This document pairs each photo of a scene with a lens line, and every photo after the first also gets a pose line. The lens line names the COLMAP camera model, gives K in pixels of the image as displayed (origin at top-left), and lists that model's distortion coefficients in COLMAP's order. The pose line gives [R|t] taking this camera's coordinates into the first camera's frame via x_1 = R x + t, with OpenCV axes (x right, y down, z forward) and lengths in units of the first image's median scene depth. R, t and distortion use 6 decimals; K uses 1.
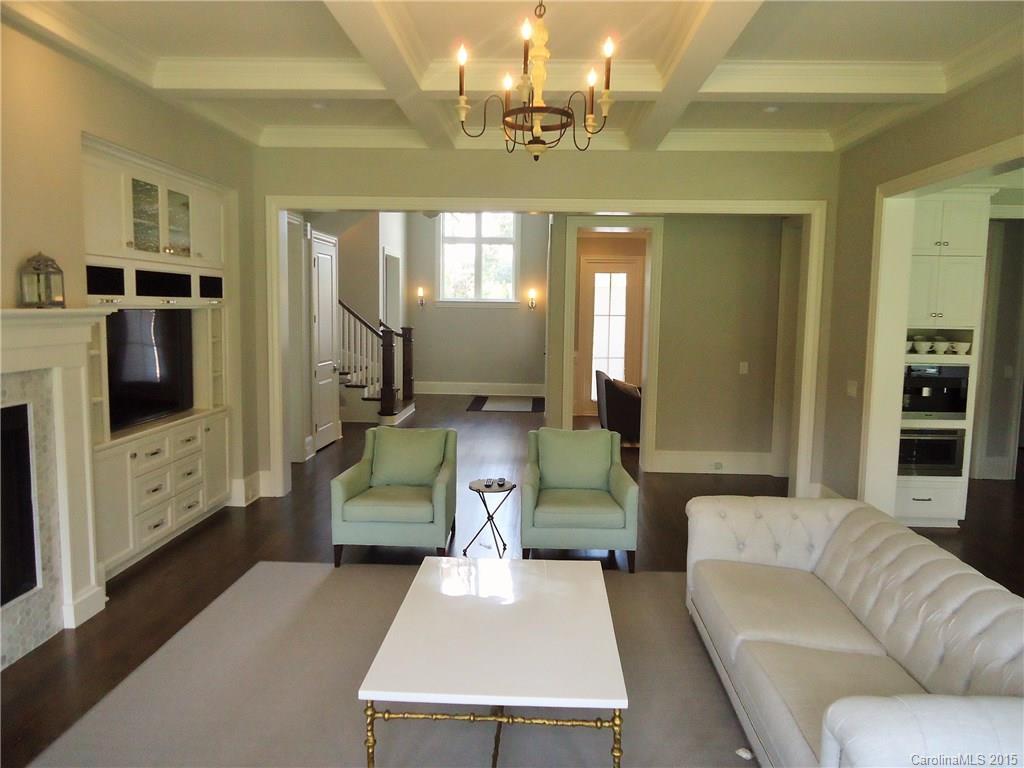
lens RADIAL K [[750.3, 0, 512.0], [0, 750.3, 384.0], [0, 0, 1]] dist [0.033474, -0.000967]
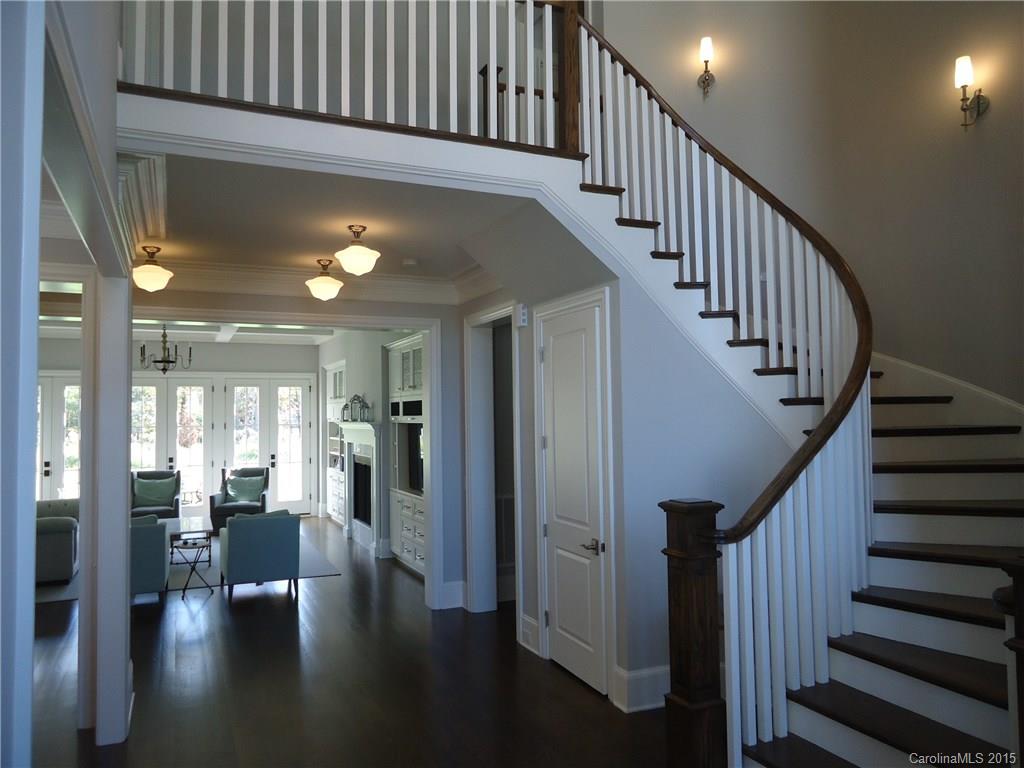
lens RADIAL K [[763.7, 0, 512.0], [0, 763.7, 384.0], [0, 0, 1]] dist [0.043617, 0.000342]
pose [[-0.900255, -0.019125, -0.434942, 0.062535], [-0.046443, 0.997553, 0.052265, -0.286684], [0.432878, 0.067252, -0.898940, 2.630175]]
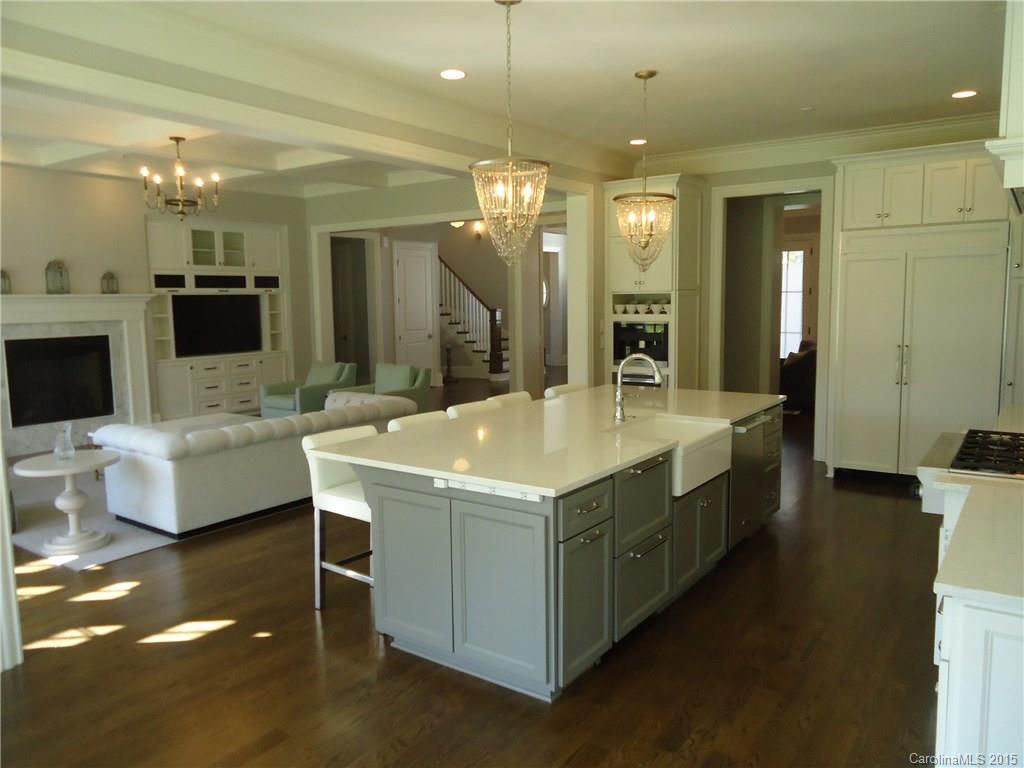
lens RADIAL K [[763.7, 0, 512.0], [0, 763.7, 384.0], [0, 0, 1]] dist [0.043617, 0.000342]
pose [[0.833702, 0.035780, -0.551054, 1.273840], [-0.029528, 0.999360, 0.020215, 0.068315], [0.551424, -0.000582, 0.834225, -0.226755]]
